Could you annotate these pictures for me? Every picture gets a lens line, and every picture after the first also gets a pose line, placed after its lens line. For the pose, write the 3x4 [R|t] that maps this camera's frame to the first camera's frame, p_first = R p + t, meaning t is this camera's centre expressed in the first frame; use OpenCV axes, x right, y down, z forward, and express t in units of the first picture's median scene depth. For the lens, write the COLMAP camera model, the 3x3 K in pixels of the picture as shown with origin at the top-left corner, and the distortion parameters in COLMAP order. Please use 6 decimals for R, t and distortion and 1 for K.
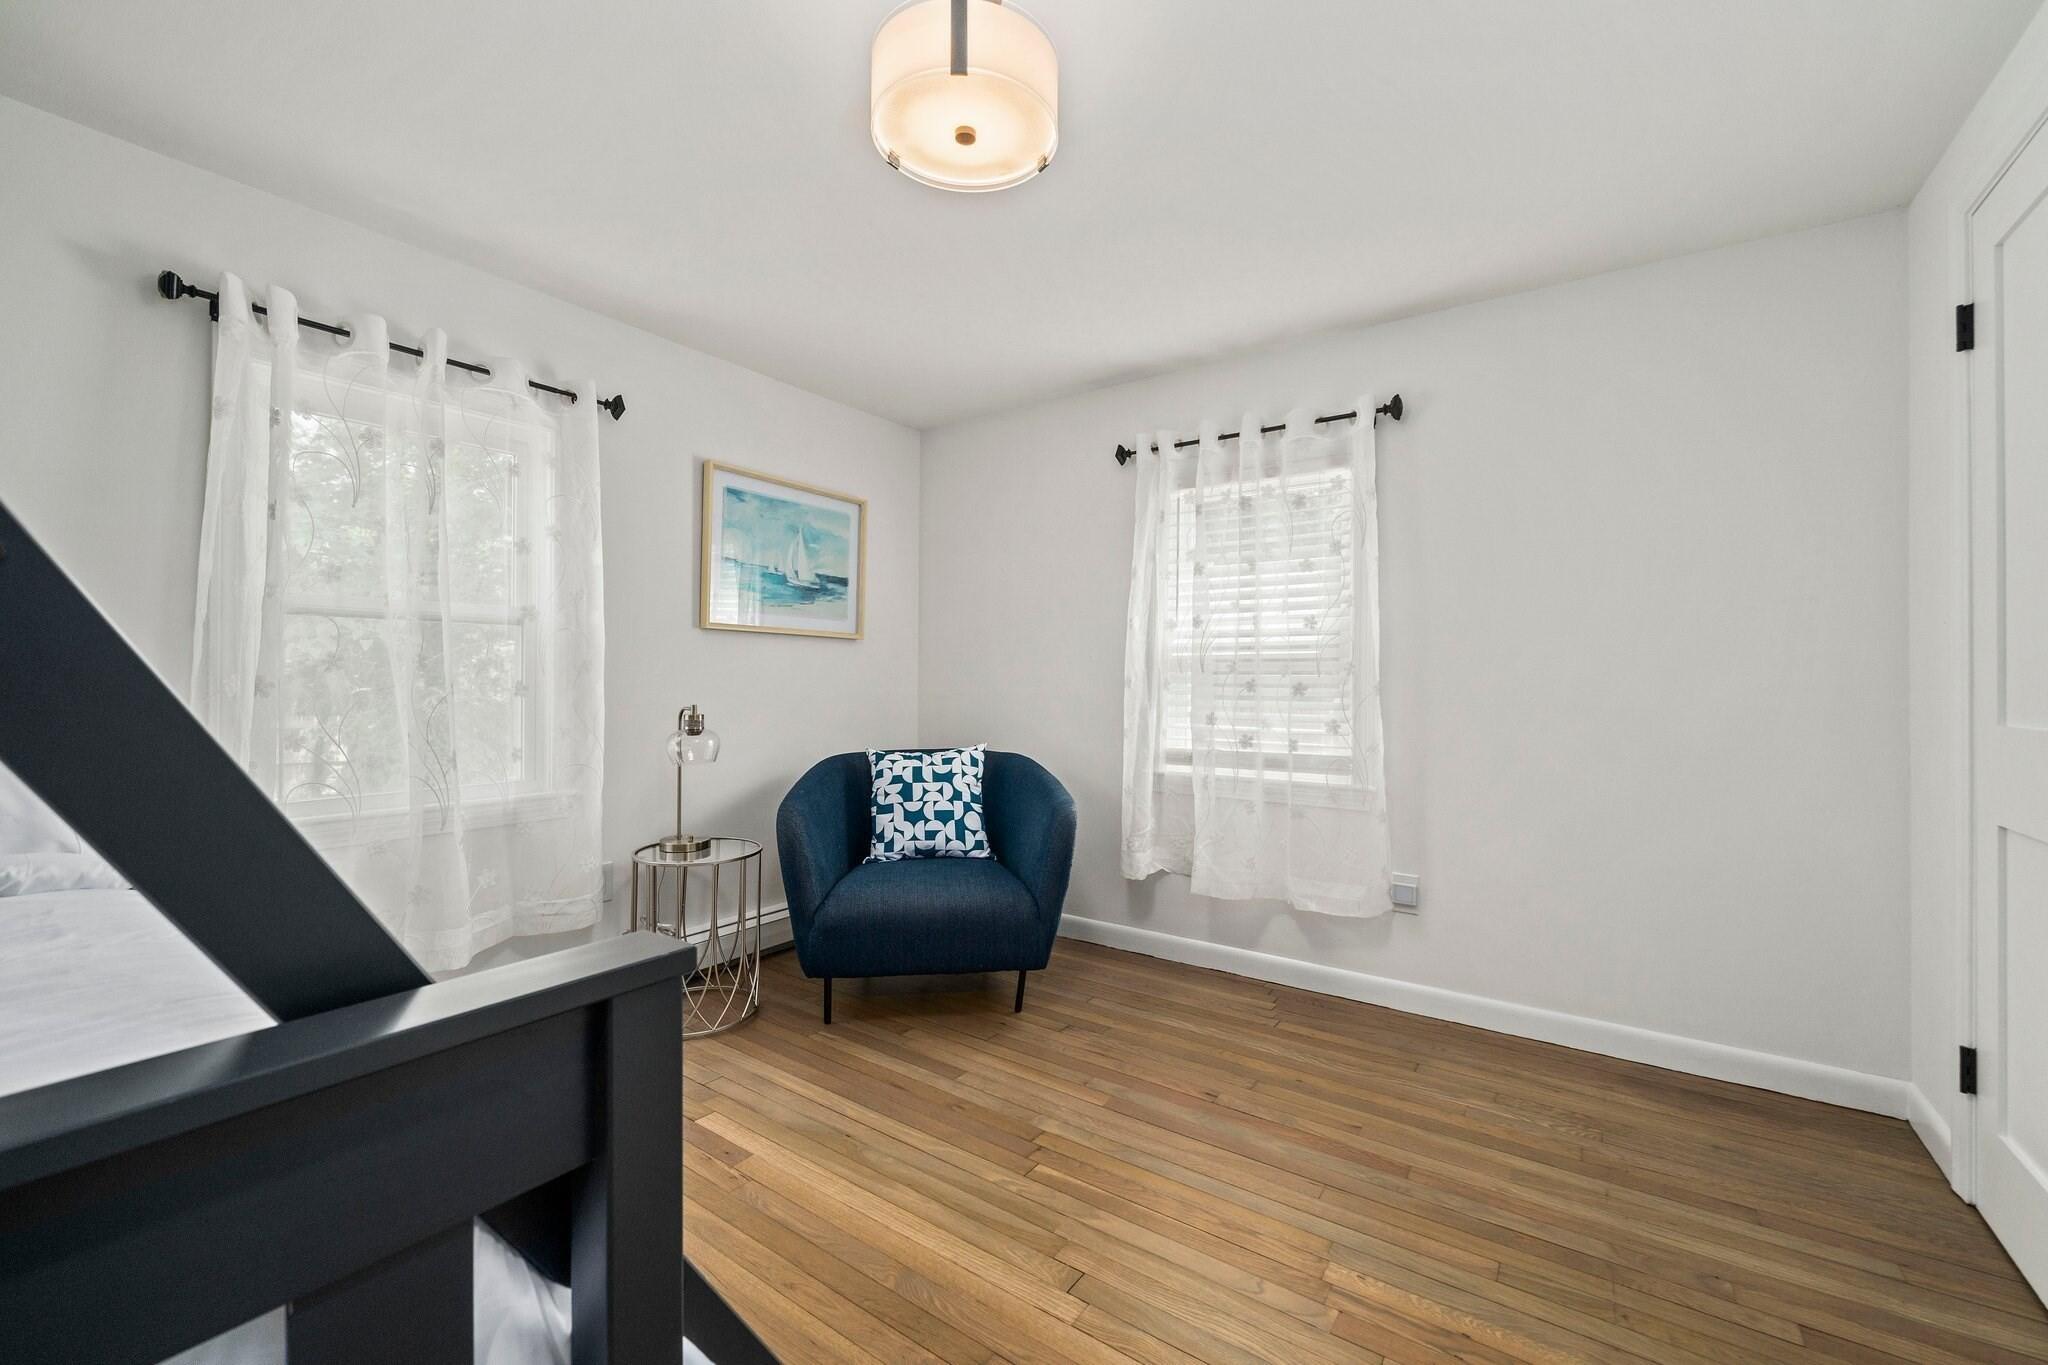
lens RADIAL K [[811.6, 0, 1022.6], [0, 811.6, 677.4], [0, 0, 1]] dist [-0.005373, 0.000303]
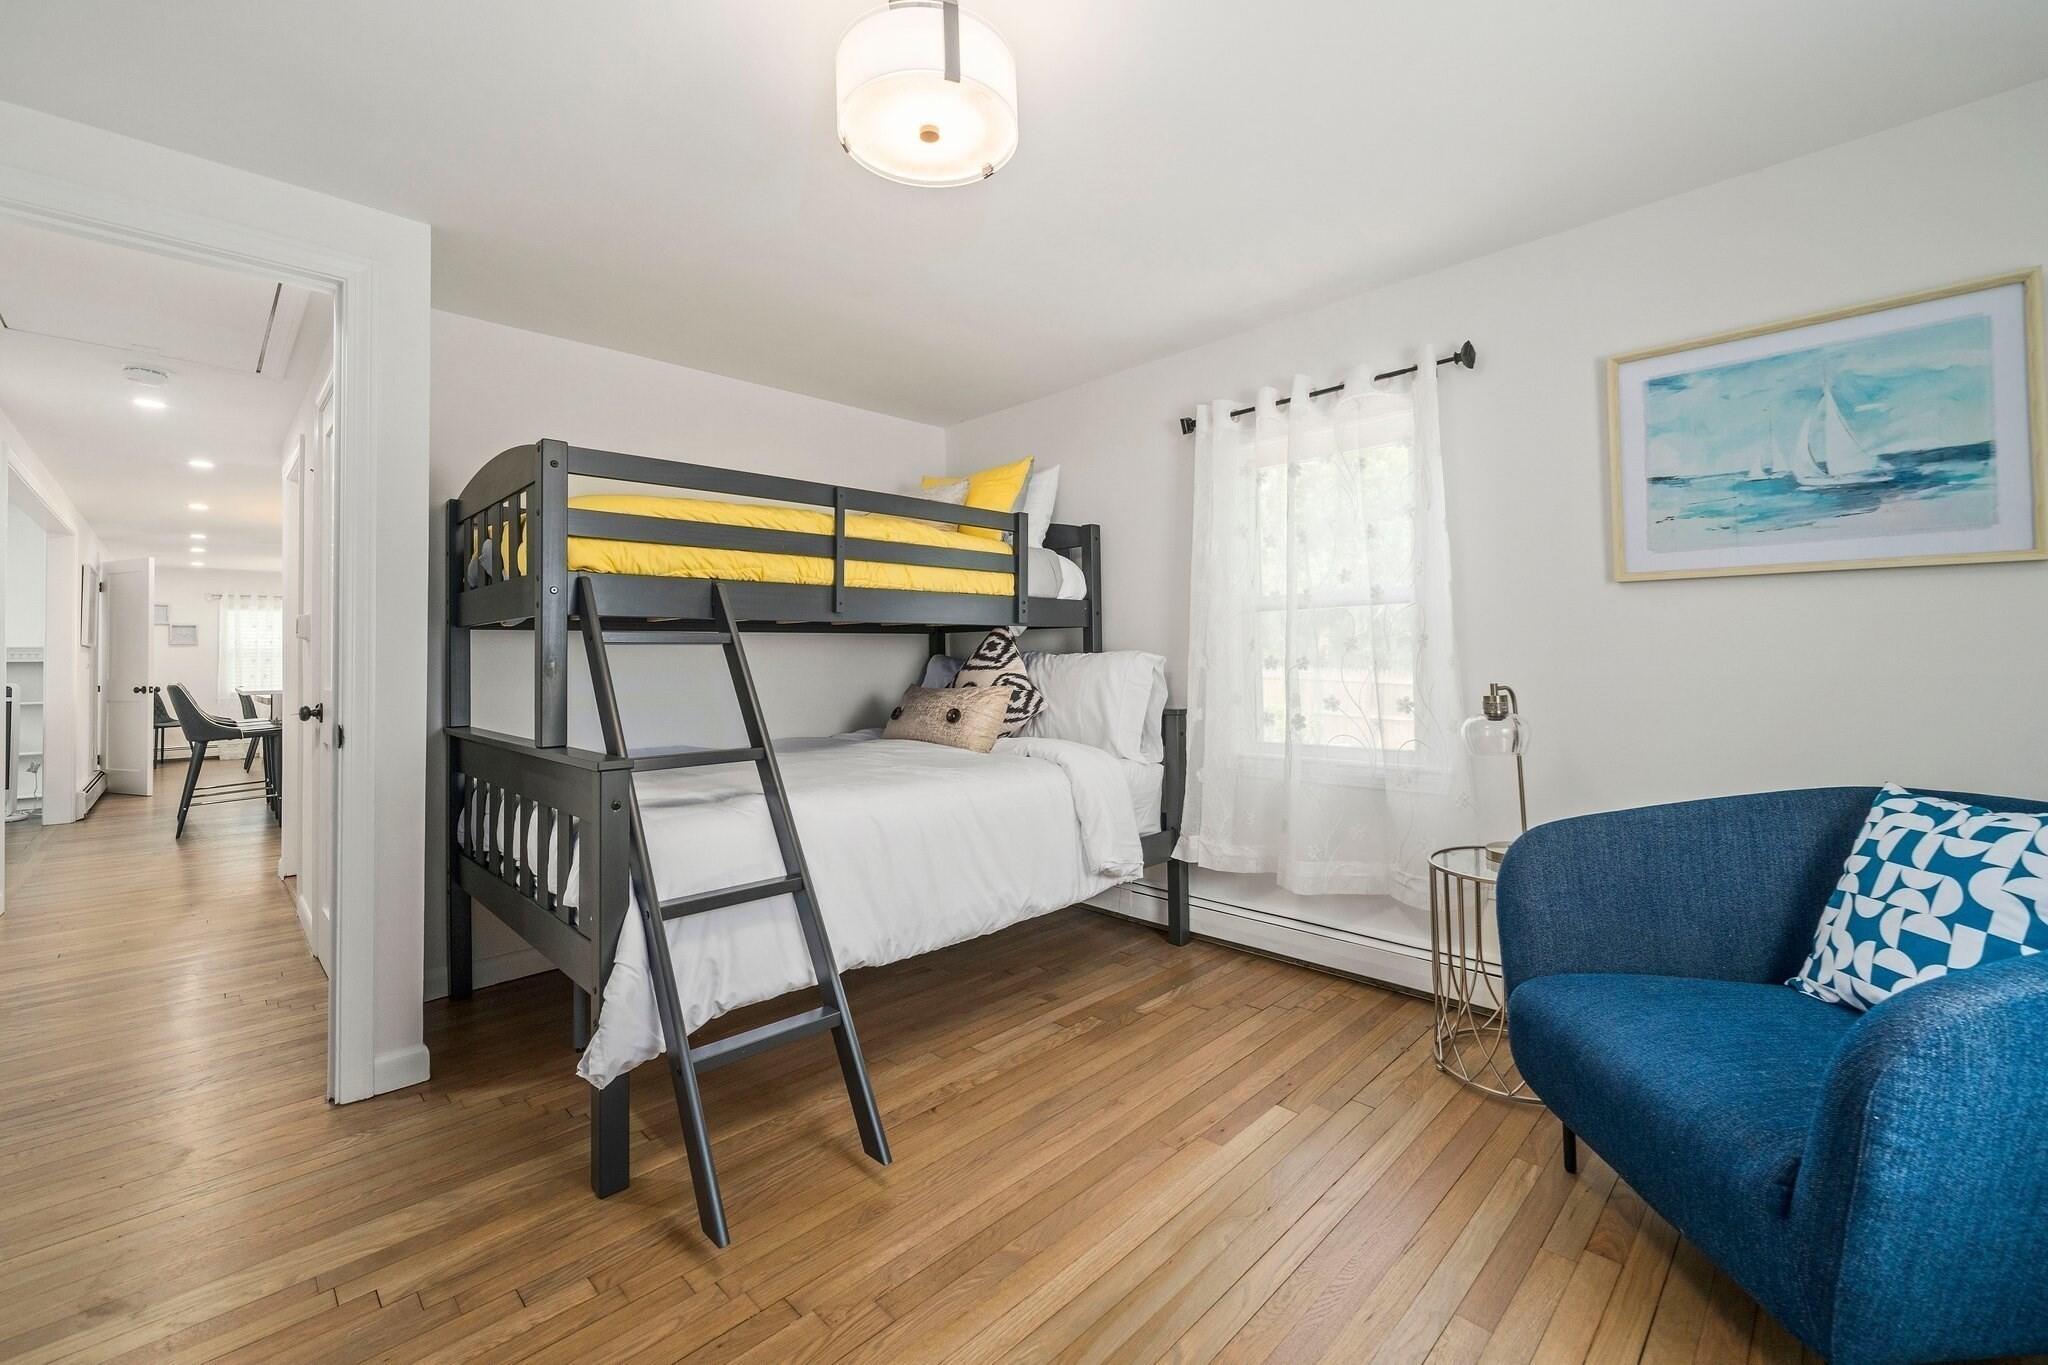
lens RADIAL K [[811.6, 0, 1032.0], [0, 811.6, 634.2], [0, 0, 1]] dist [-0.005373, 0.000303]
pose [[-0.149044, -0.032200, -0.988306, 0.417433], [0.015254, 0.999276, -0.034858, 0.004713], [0.988713, -0.020271, -0.148445, 0.574292]]
